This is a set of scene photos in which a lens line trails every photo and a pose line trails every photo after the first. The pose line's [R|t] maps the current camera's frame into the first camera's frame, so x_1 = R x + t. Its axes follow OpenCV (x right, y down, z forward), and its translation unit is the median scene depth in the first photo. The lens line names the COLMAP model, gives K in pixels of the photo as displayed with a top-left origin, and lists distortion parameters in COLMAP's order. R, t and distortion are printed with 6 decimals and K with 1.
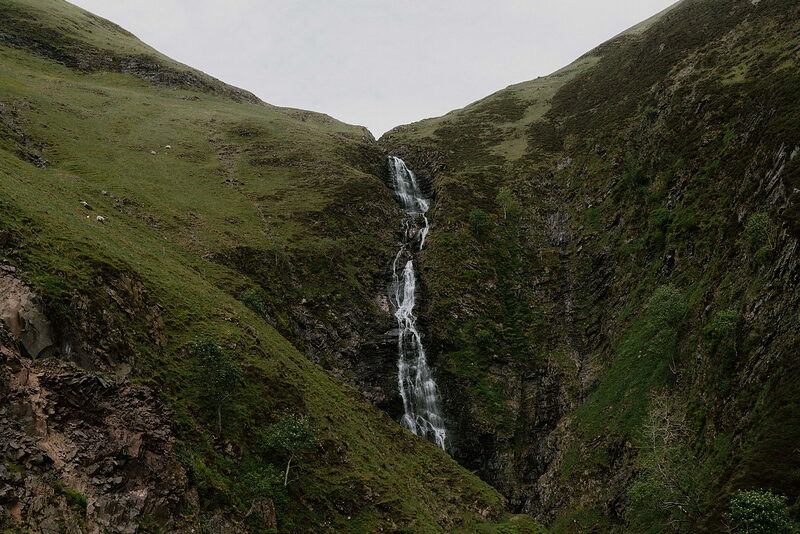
lens RADIAL K [[889.7, 0, 400.0], [0, 889.7, 267.0], [0, 0, 1]] dist [0.021313, 0.002268]
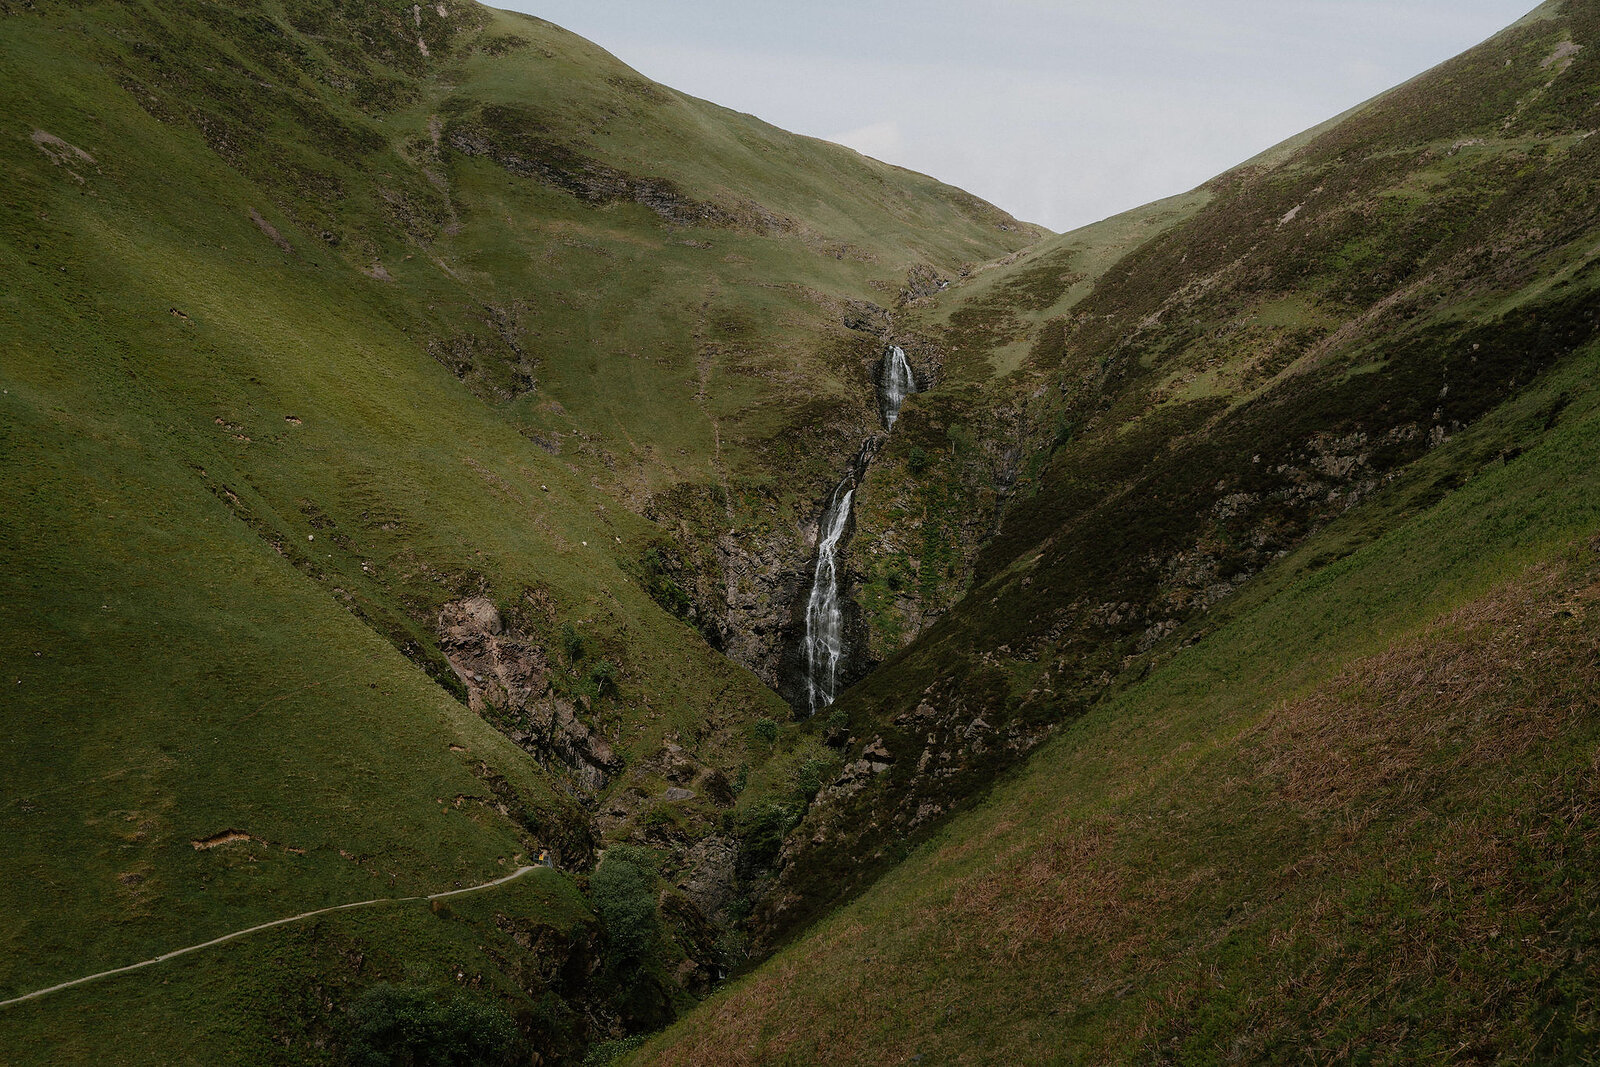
lens RADIAL K [[1779.4, 0, 800.0], [0, 1779.4, 533.5], [0, 0, 1]] dist [0.021313, 0.002268]
pose [[0.962302, 0.104495, -0.251110, 0.546321], [-0.059798, 0.981946, 0.179463, -0.371222], [0.265329, -0.157681, 0.951177, -1.163683]]
